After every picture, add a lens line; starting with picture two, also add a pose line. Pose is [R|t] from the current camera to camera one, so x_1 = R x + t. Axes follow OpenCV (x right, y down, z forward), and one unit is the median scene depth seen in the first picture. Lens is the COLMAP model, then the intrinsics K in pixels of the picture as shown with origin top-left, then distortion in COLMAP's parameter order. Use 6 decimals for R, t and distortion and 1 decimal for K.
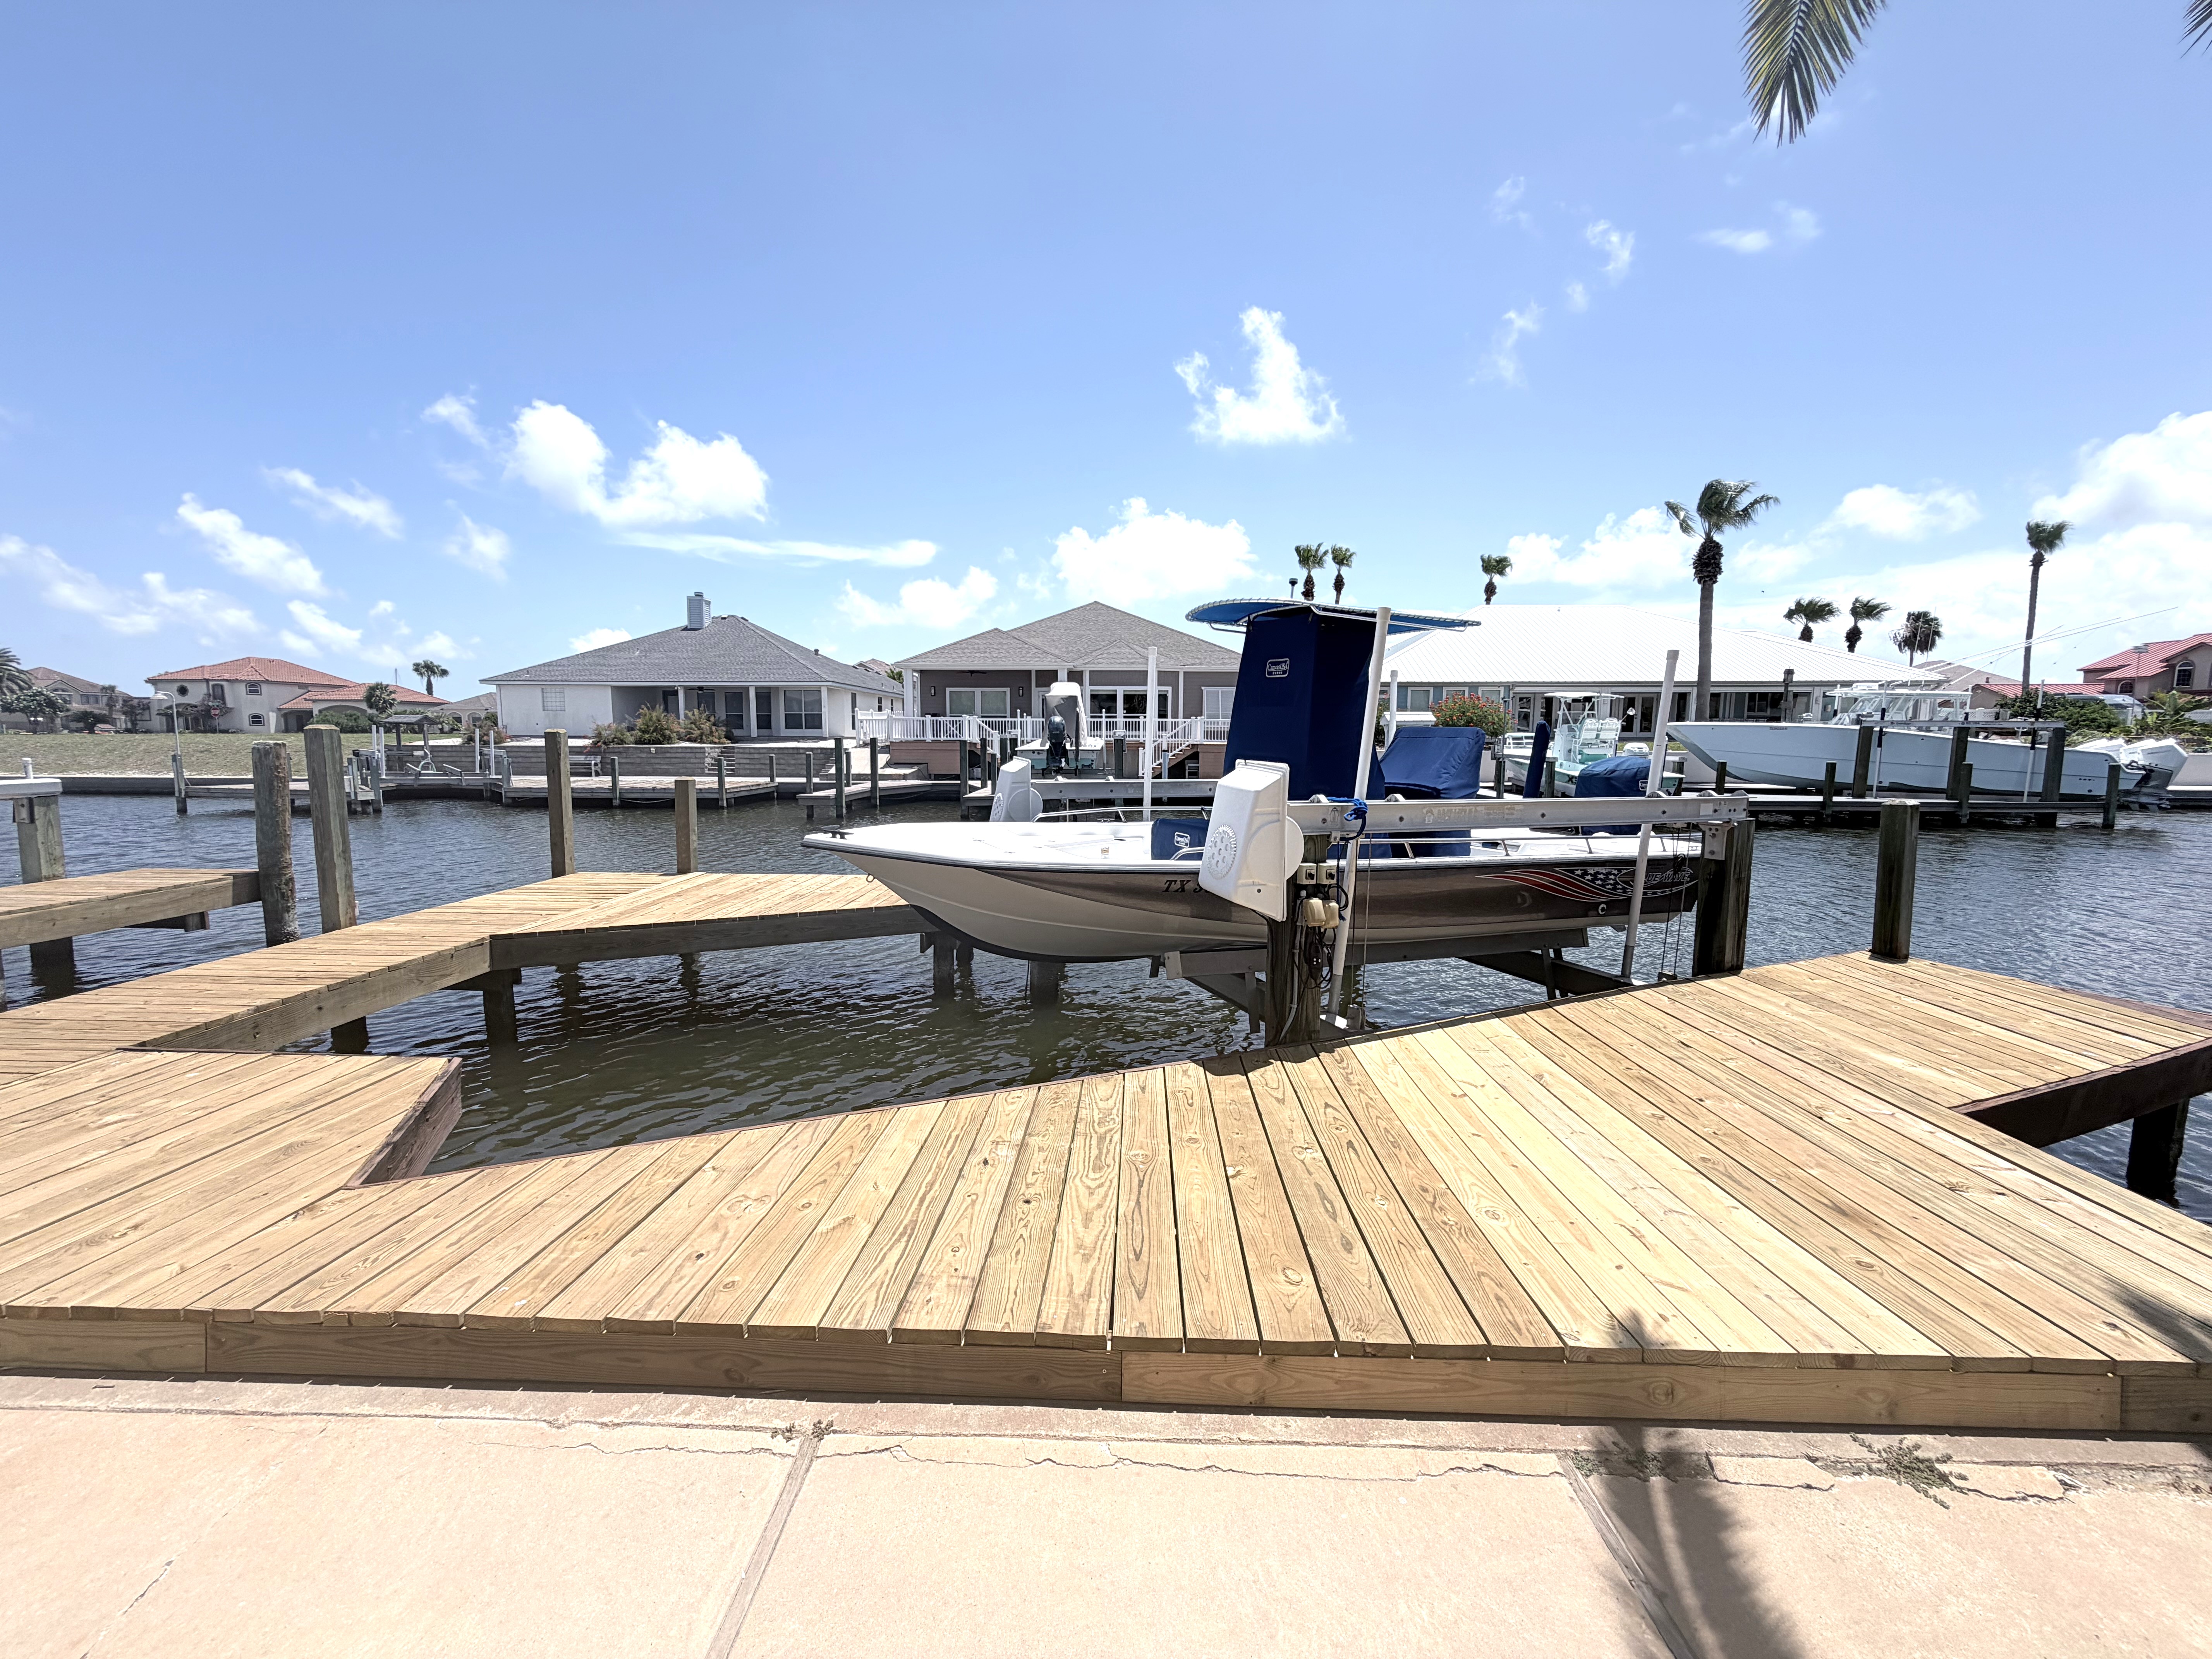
lens RADIAL K [[887.9, 0, 1107.3], [0, 887.9, 812.9], [0, 0, 1]] dist [-0.007342, 0.002058]
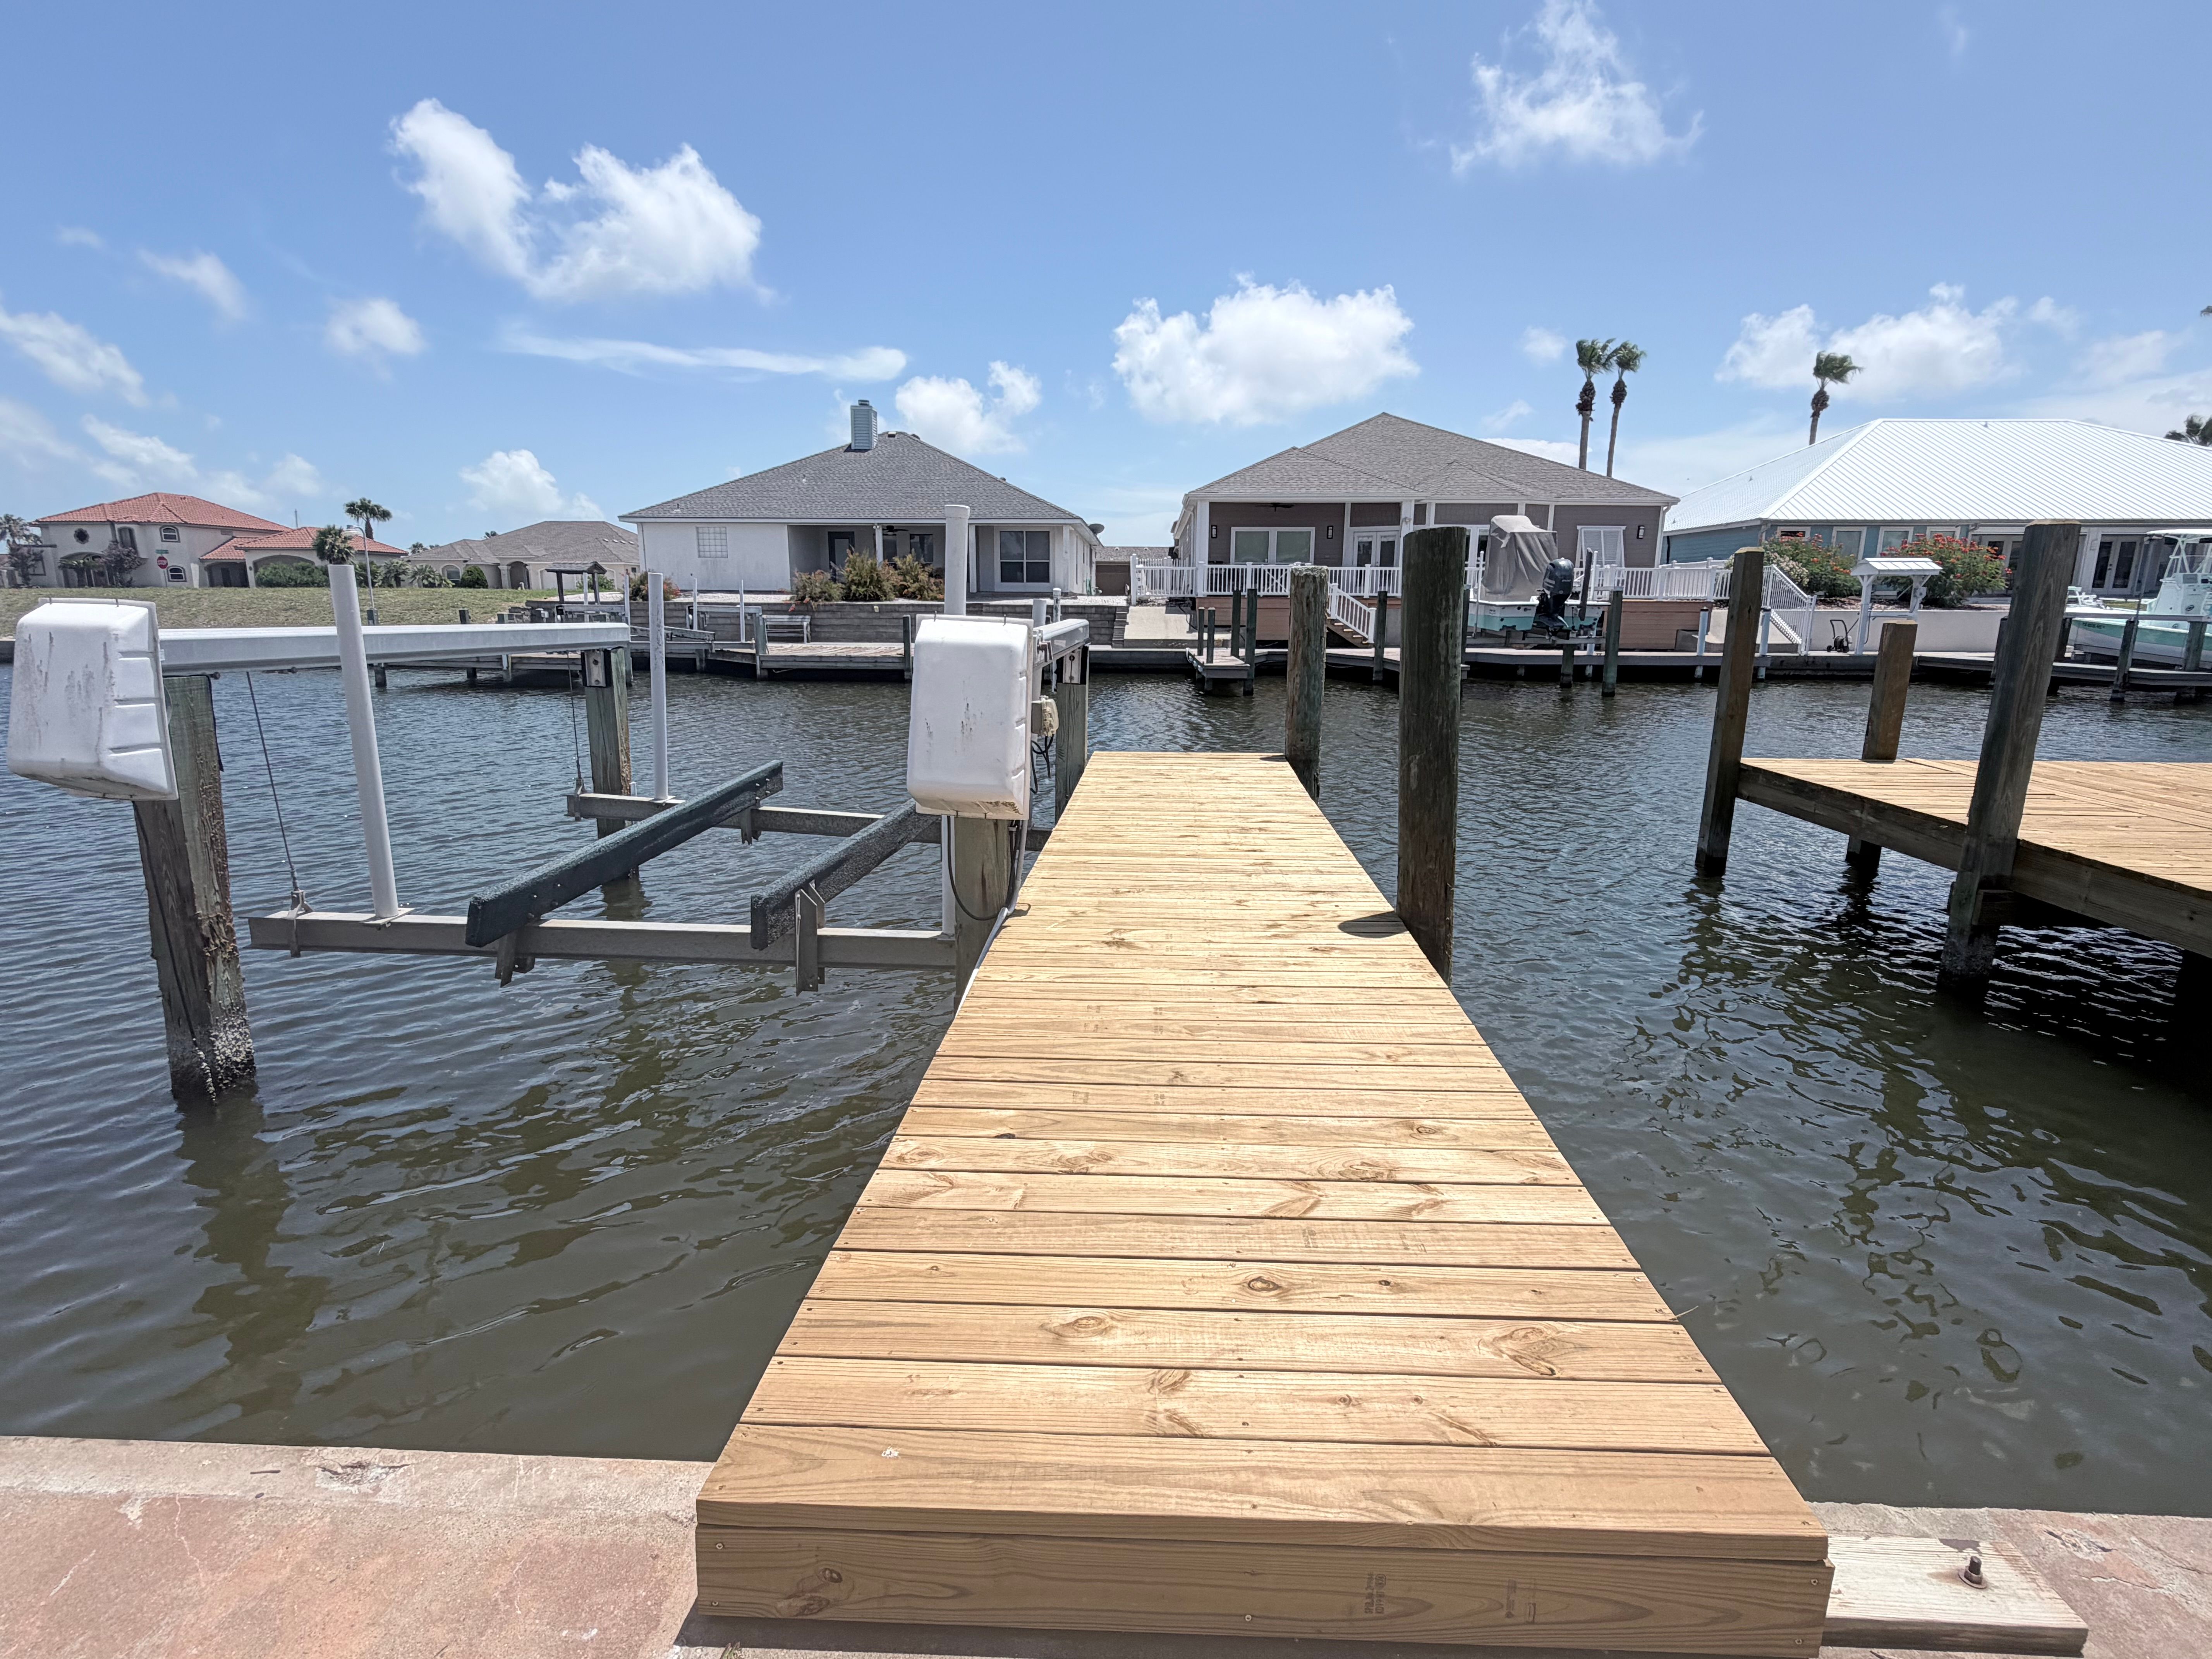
lens RADIAL K [[1074.3, 0, 1100.6], [0, 1074.3, 835.7], [0, 0, 1]] dist [0.004334, -0.001690]
pose [[0.999990, 0.002821, -0.003368, -0.346754], [-0.002369, 0.991873, 0.127212, 0.006942], [0.003699, -0.127203, 0.991870, 0.046692]]
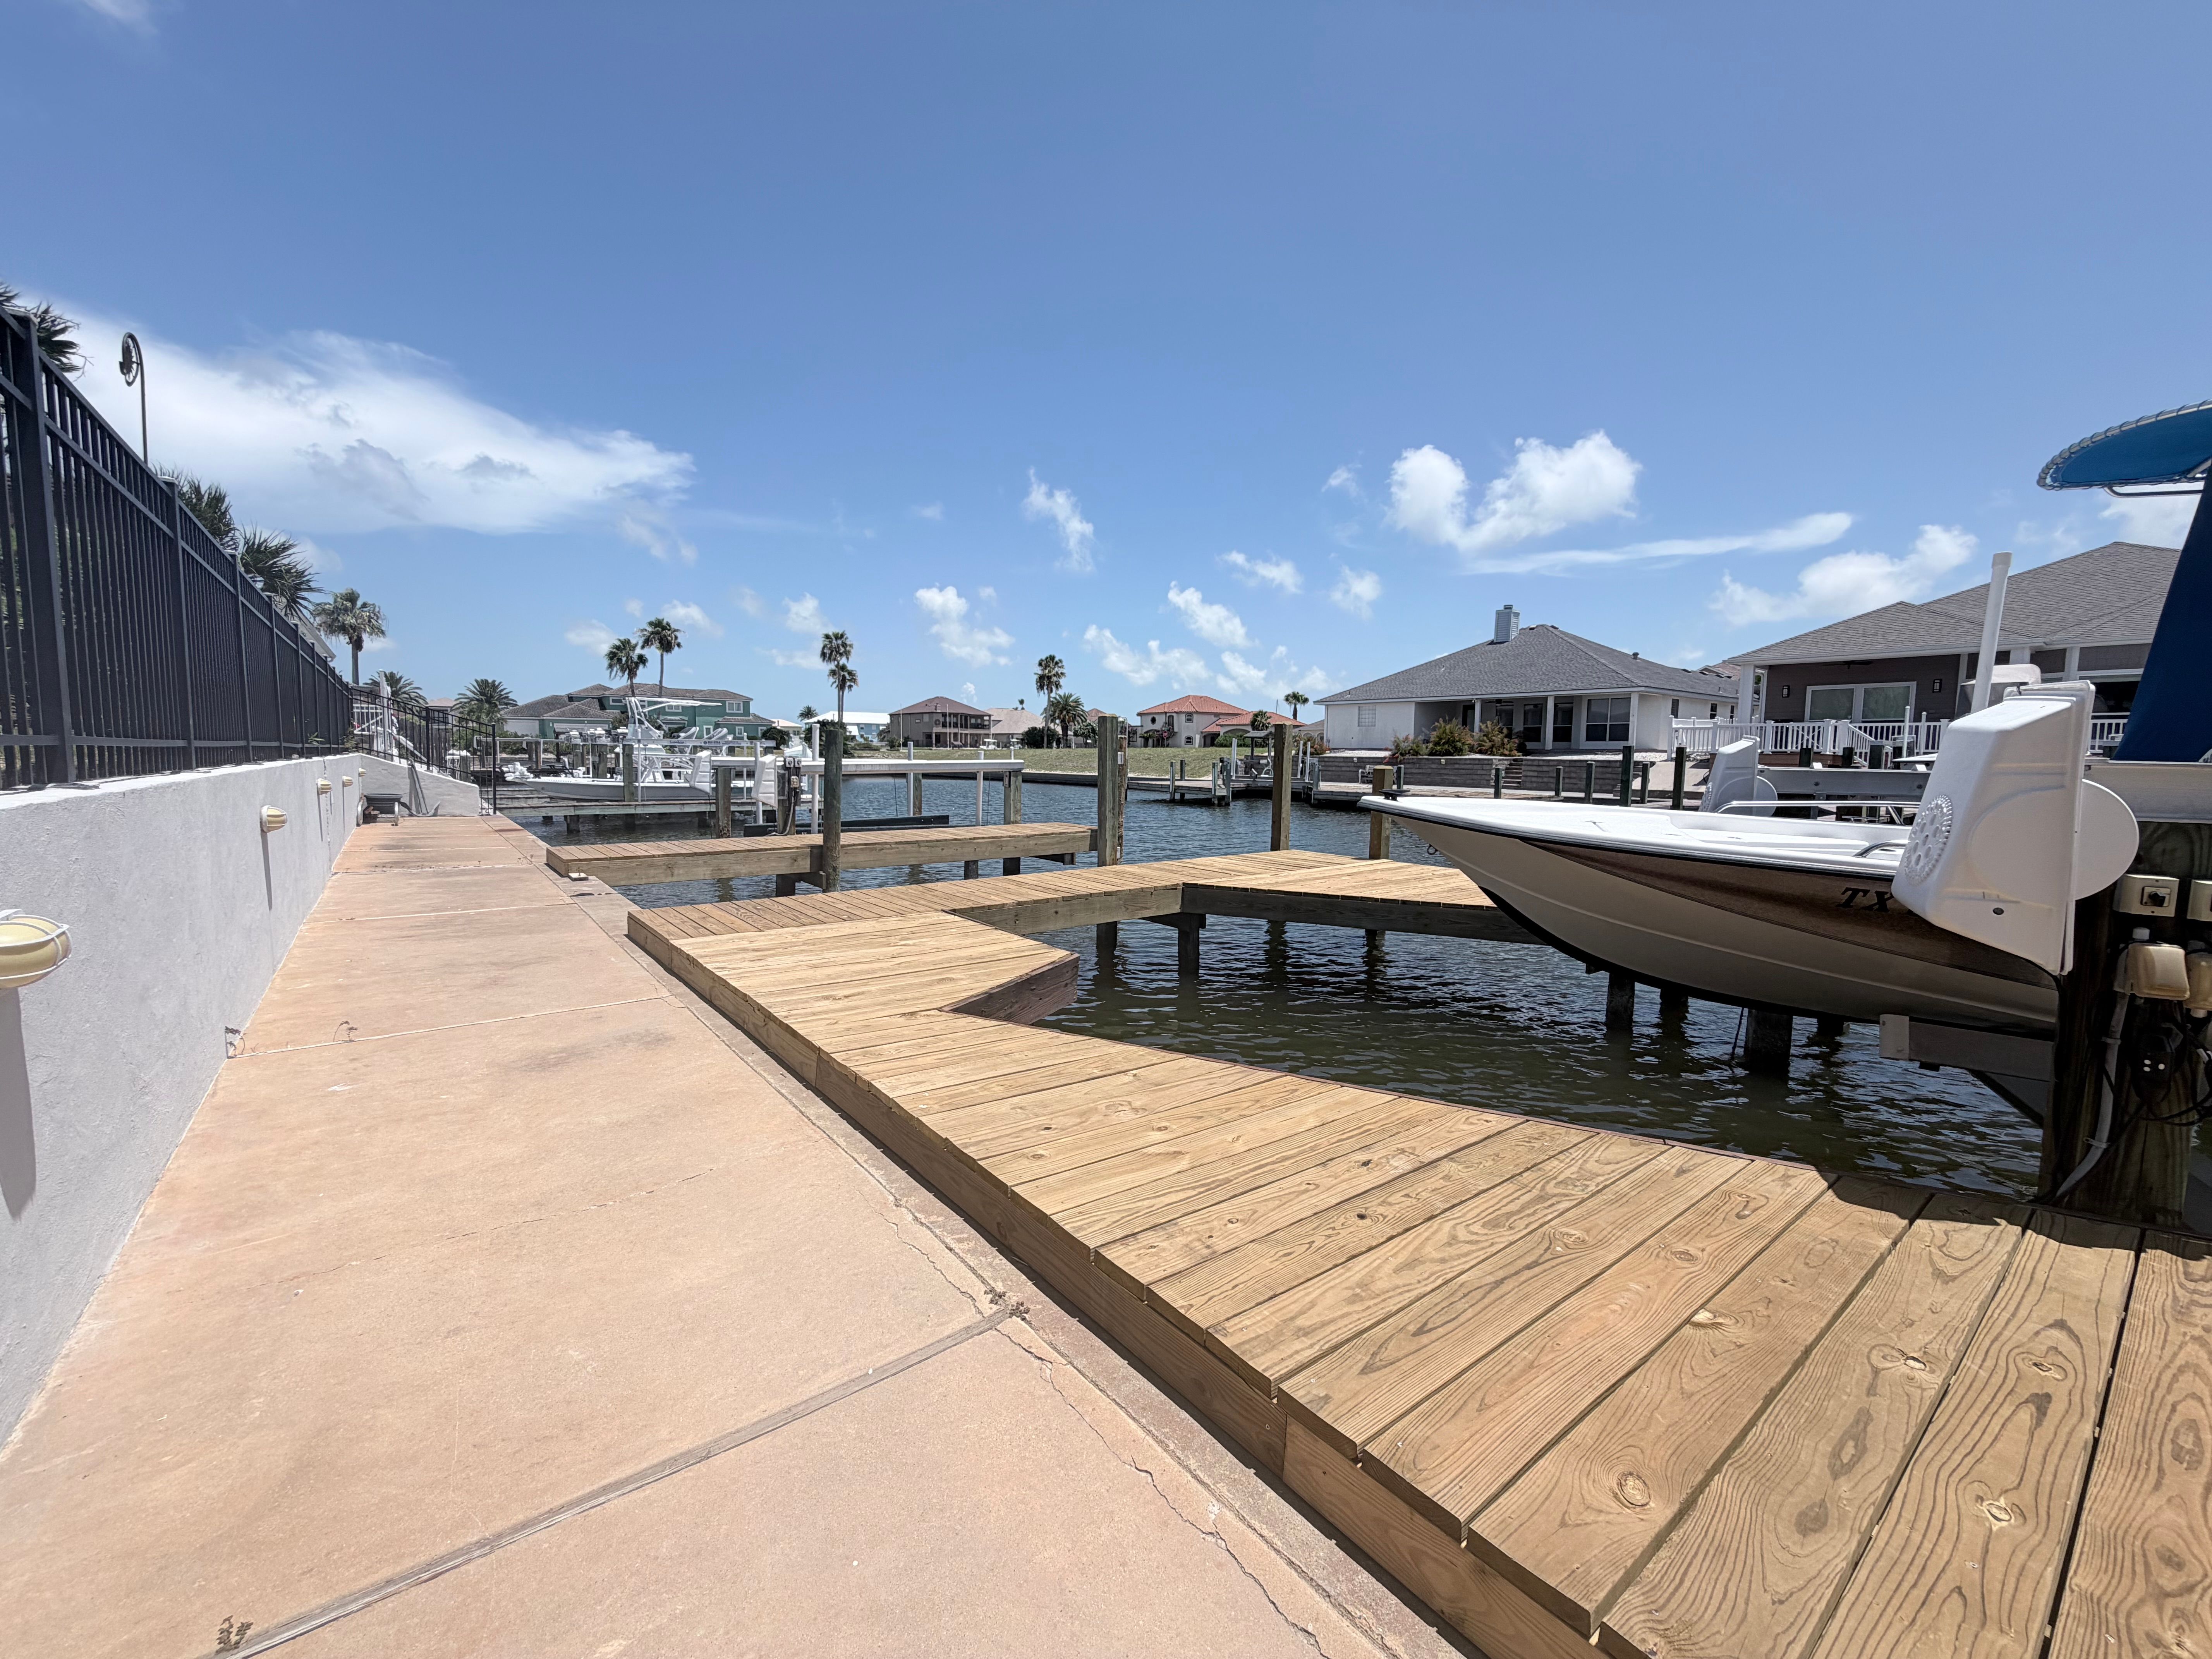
lens RADIAL K [[887.9, 0, 1094.9], [0, 887.9, 857.0], [0, 0, 1]] dist [-0.007342, 0.002058]
pose [[0.637122, 0.093397, -0.765083, 0.029758], [-0.074147, 0.995454, 0.059774, 0.008299], [0.767188, 0.018645, 0.641151, 0.027913]]
